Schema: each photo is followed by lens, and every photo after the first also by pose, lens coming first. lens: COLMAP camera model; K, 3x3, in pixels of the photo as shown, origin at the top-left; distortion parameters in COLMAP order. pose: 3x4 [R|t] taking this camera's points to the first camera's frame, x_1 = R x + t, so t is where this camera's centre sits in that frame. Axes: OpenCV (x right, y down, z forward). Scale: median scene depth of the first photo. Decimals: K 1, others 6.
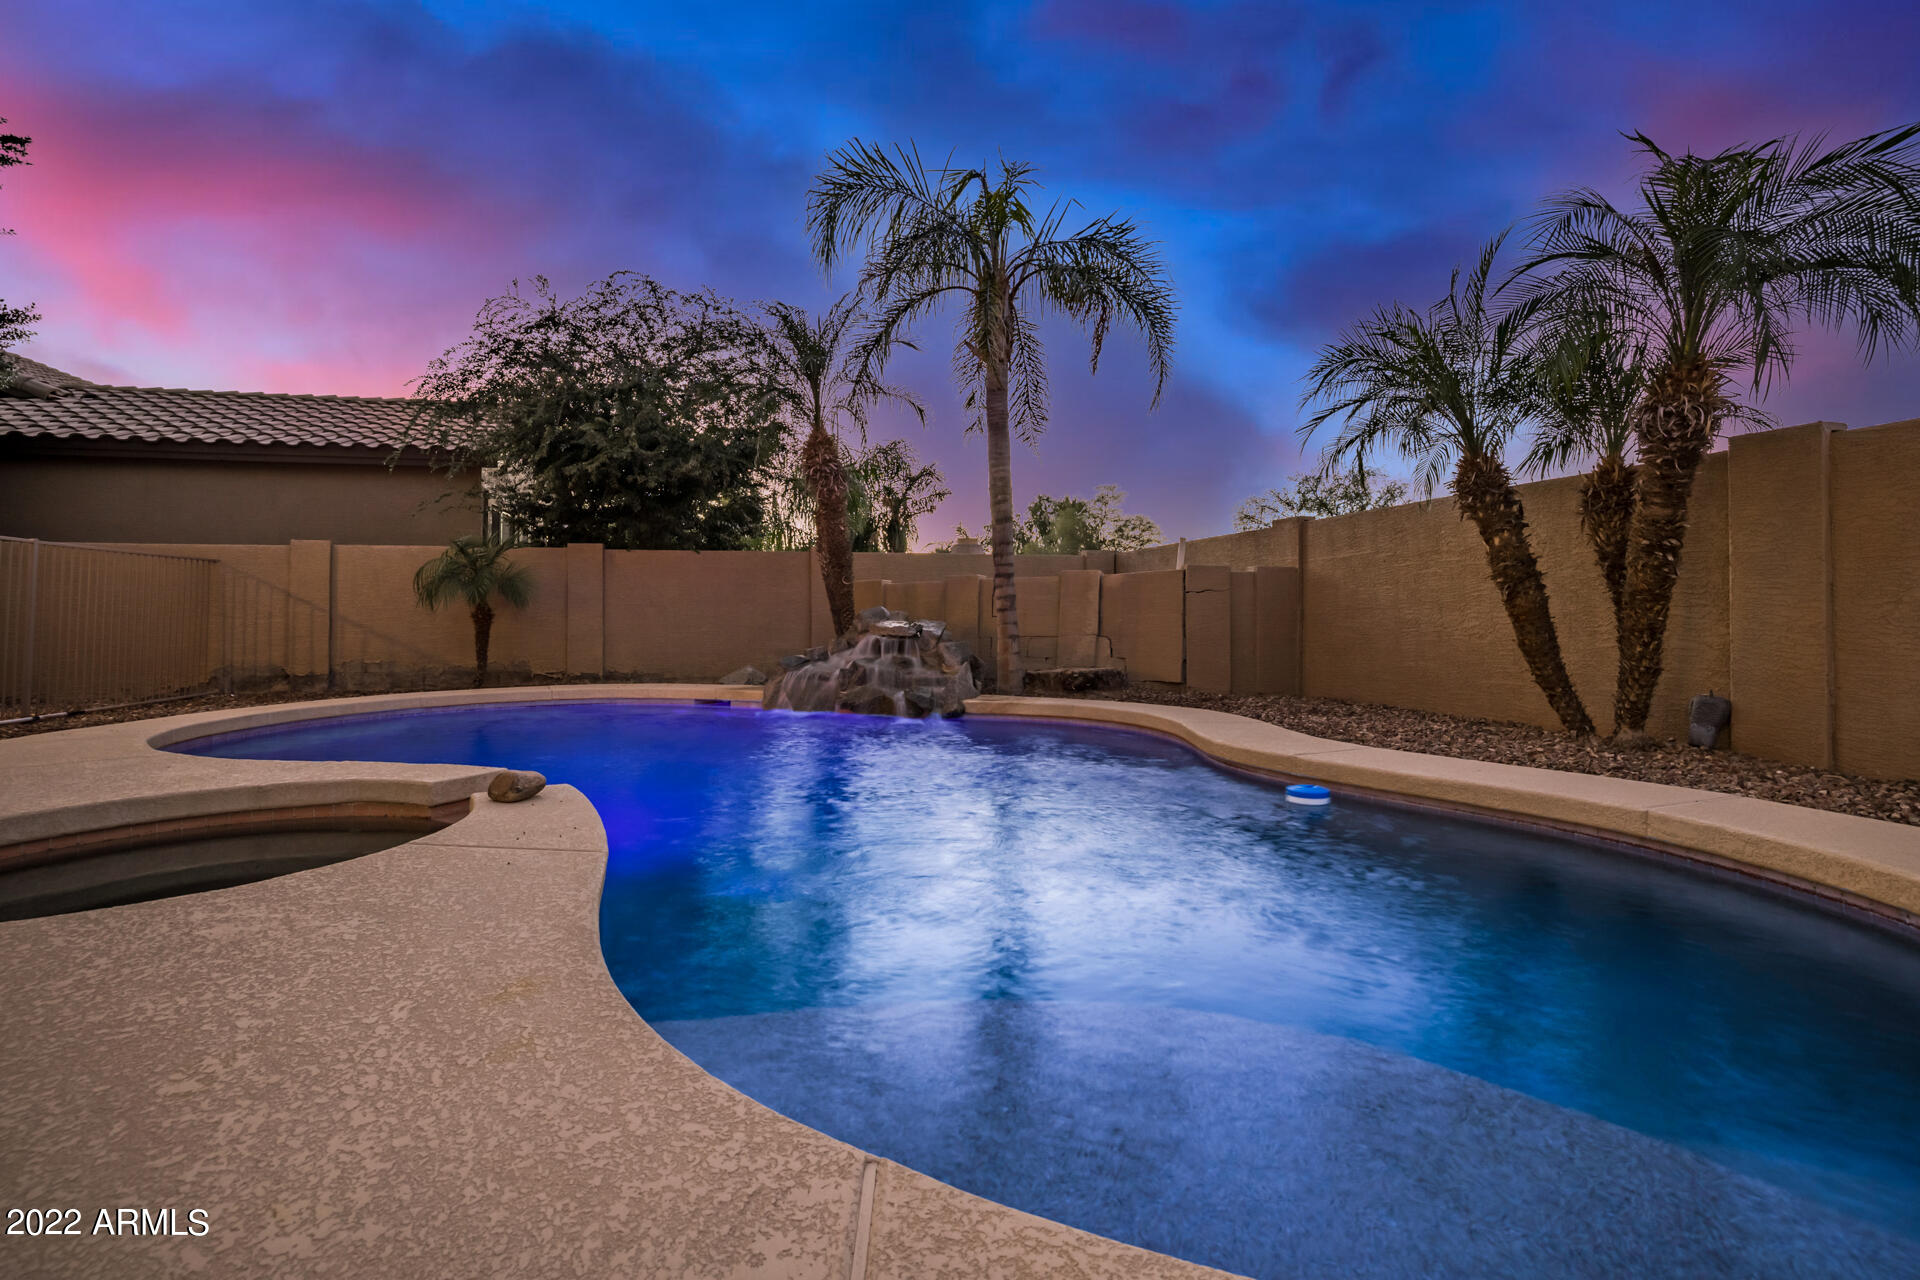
lens RADIAL K [[846.6, 0, 935.9], [0, 846.6, 606.2], [0, 0, 1]] dist [-0.052345, 0.013700]
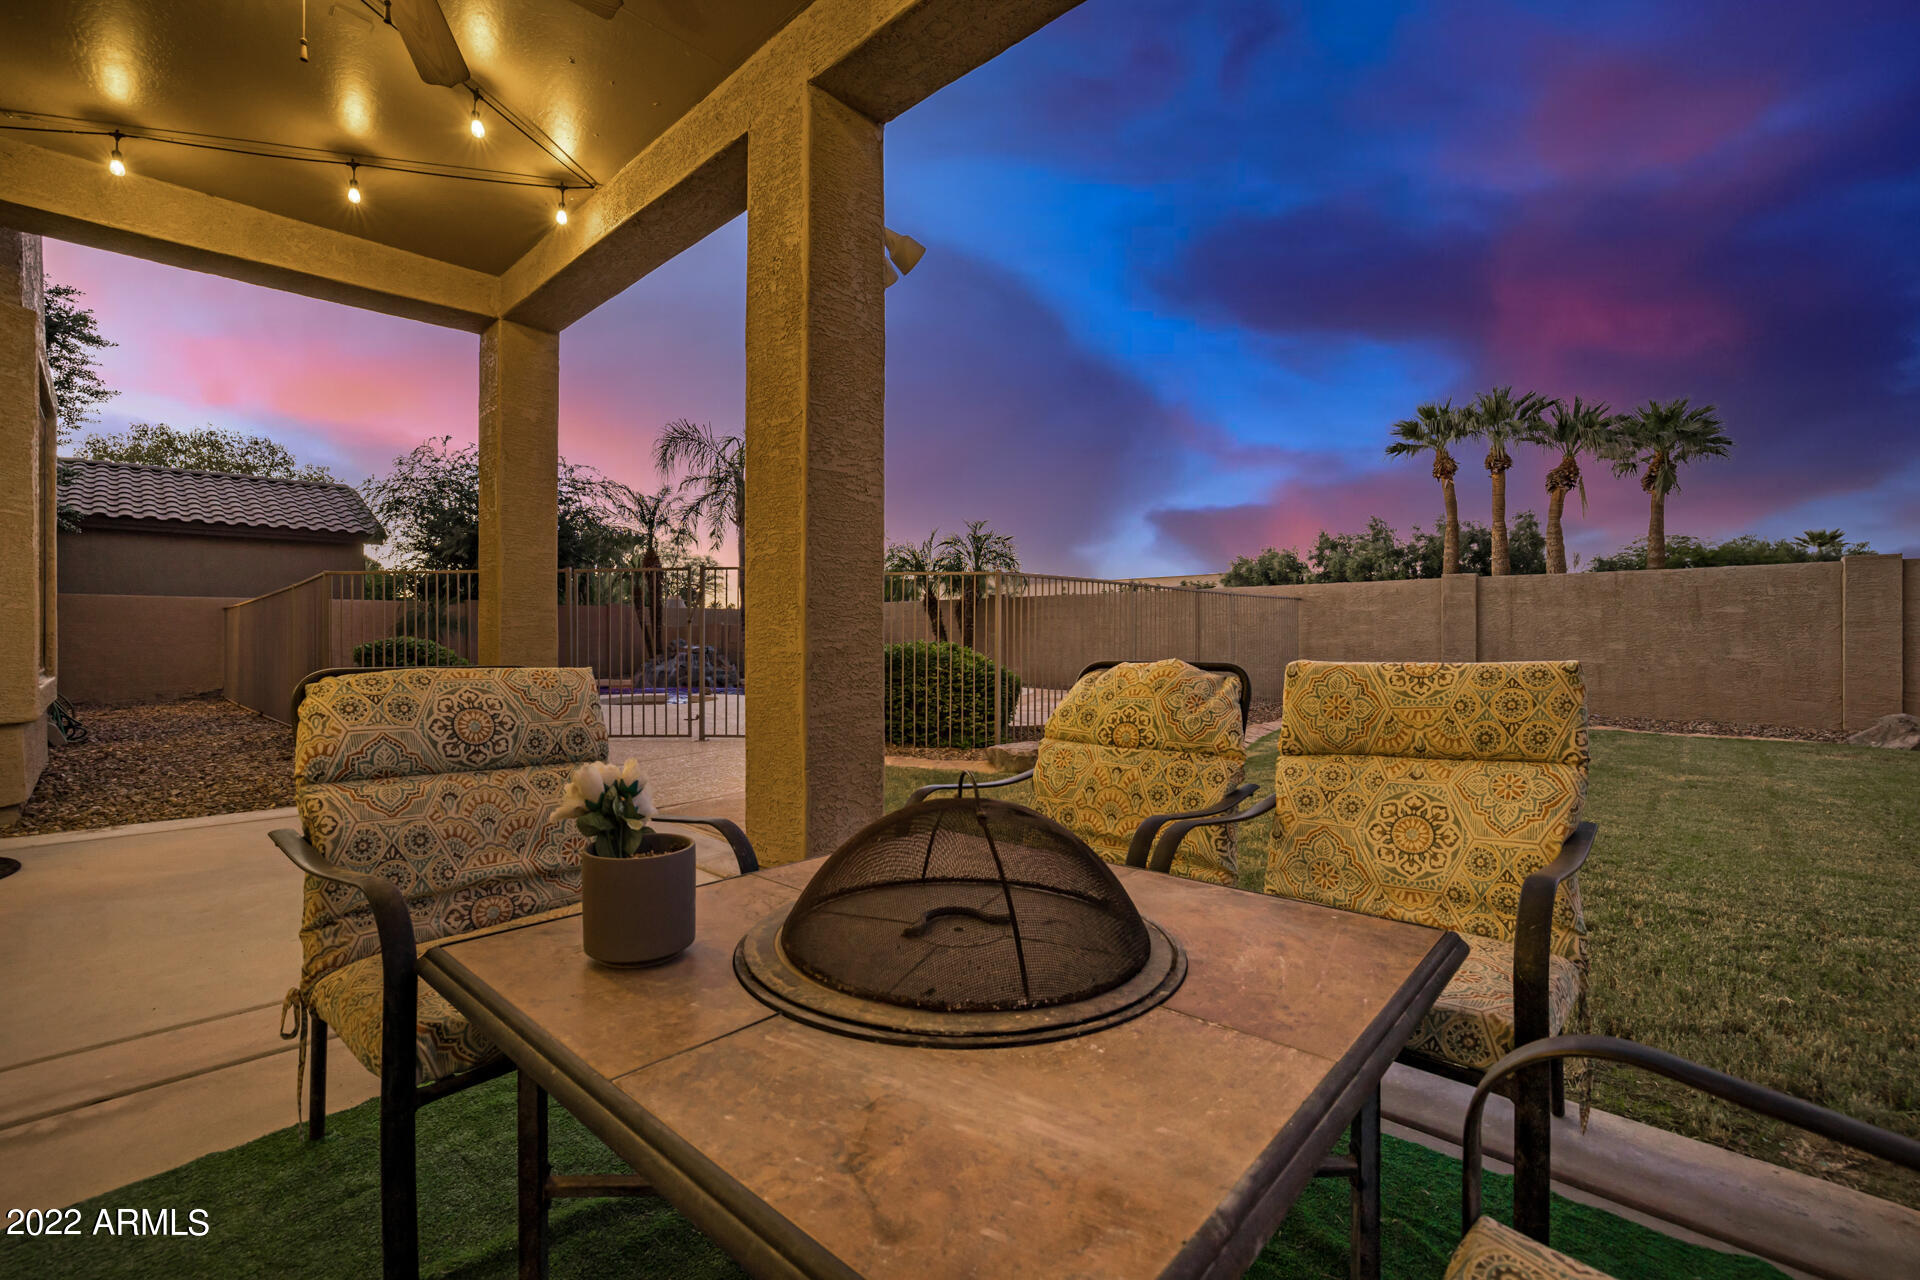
lens RADIAL K [[823.8, 0, 955.2], [0, 823.8, 637.7], [0, 0, 1]] dist [-0.046348, 0.013686]
pose [[0.830449, 0.003091, 0.557086, -0.663878], [-0.010135, 0.999903, 0.009560, -0.028844], [-0.557002, -0.013585, 0.830400, -1.090457]]
